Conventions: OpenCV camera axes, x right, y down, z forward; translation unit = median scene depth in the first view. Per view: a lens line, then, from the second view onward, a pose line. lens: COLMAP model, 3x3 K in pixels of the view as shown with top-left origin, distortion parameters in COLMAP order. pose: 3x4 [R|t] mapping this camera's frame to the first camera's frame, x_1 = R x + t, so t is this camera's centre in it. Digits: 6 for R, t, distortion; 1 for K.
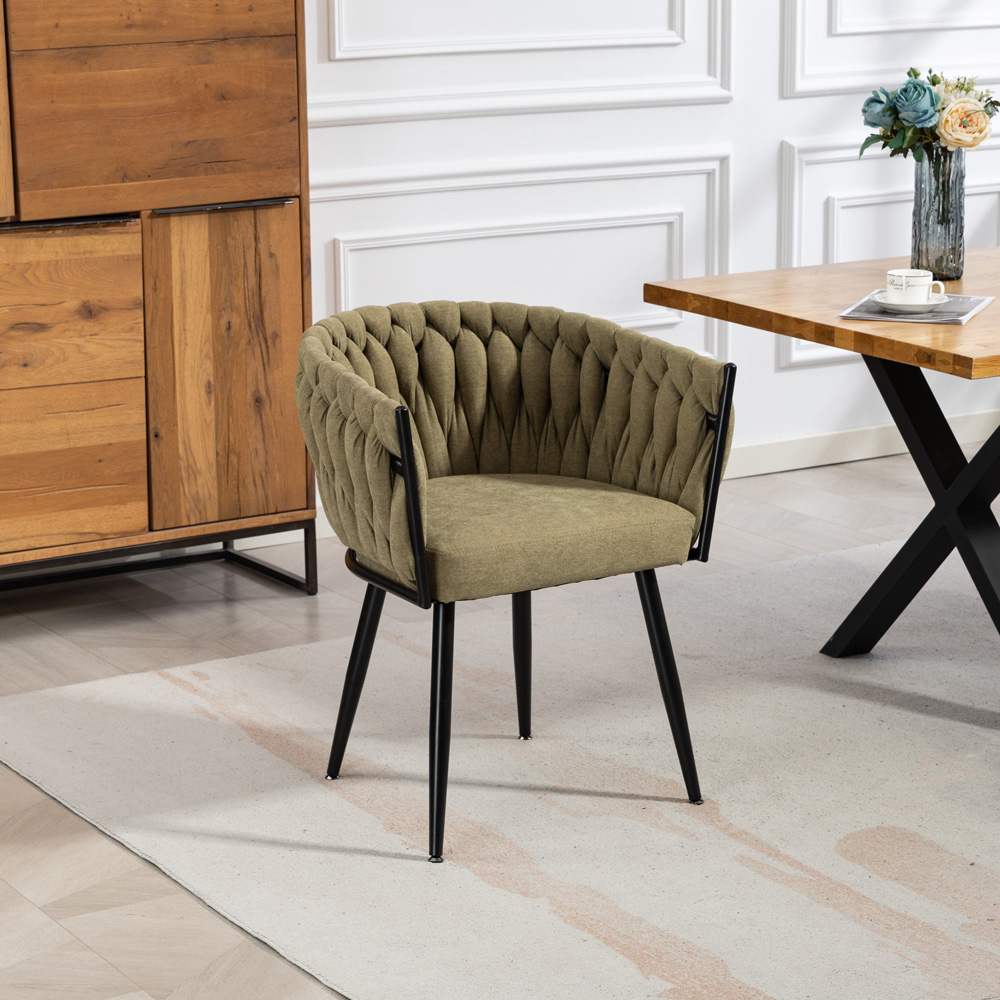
lens RADIAL K [[2843.2, 0, 500.0], [0, 2843.2, 500.0], [0, 0, 1]] dist [0.029319, 0.130802]
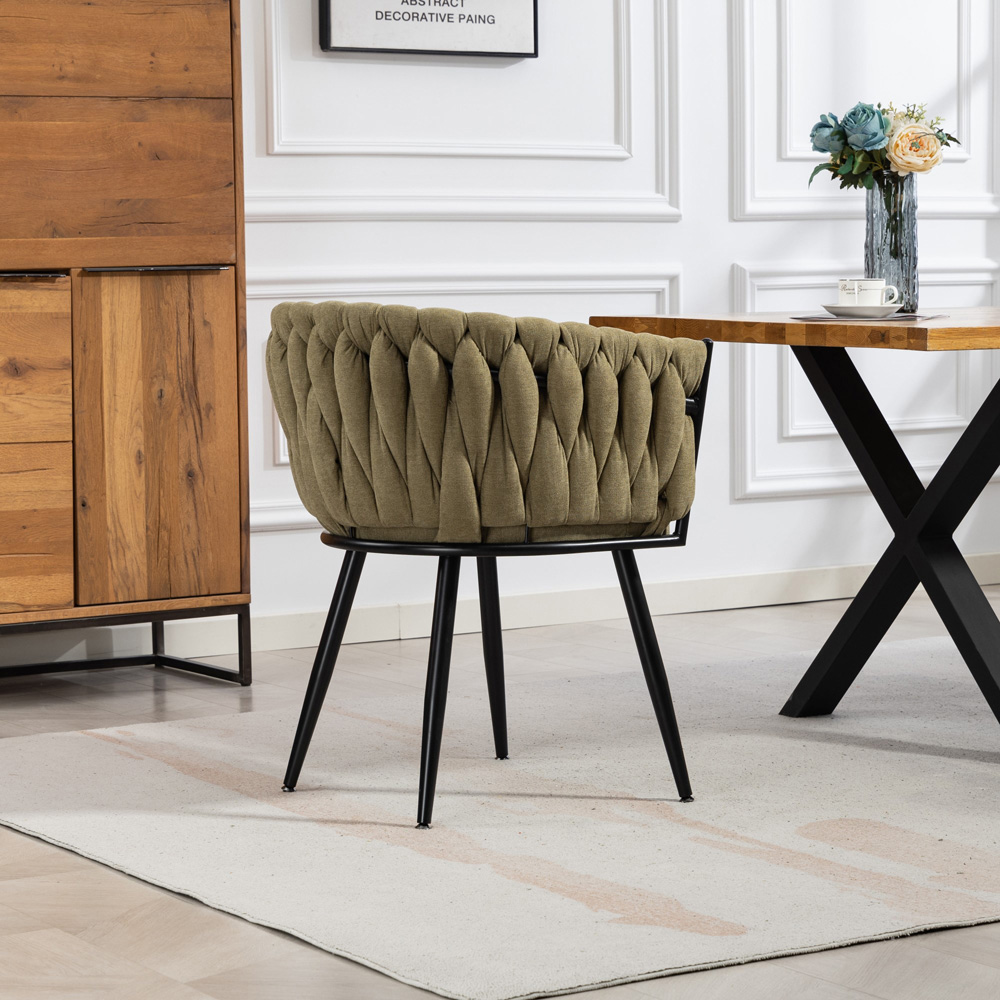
lens RADIAL K [[2955.7, 0, 500.0], [0, 2955.7, 500.0], [0, 0, 1]] dist [0.034018, 0.181611]
pose [[0.999871, -0.003624, 0.015668, 0.003879], [0.005824, 0.989743, -0.142739, 0.121573], [-0.014990, 0.142812, 0.989636, 0.012288]]
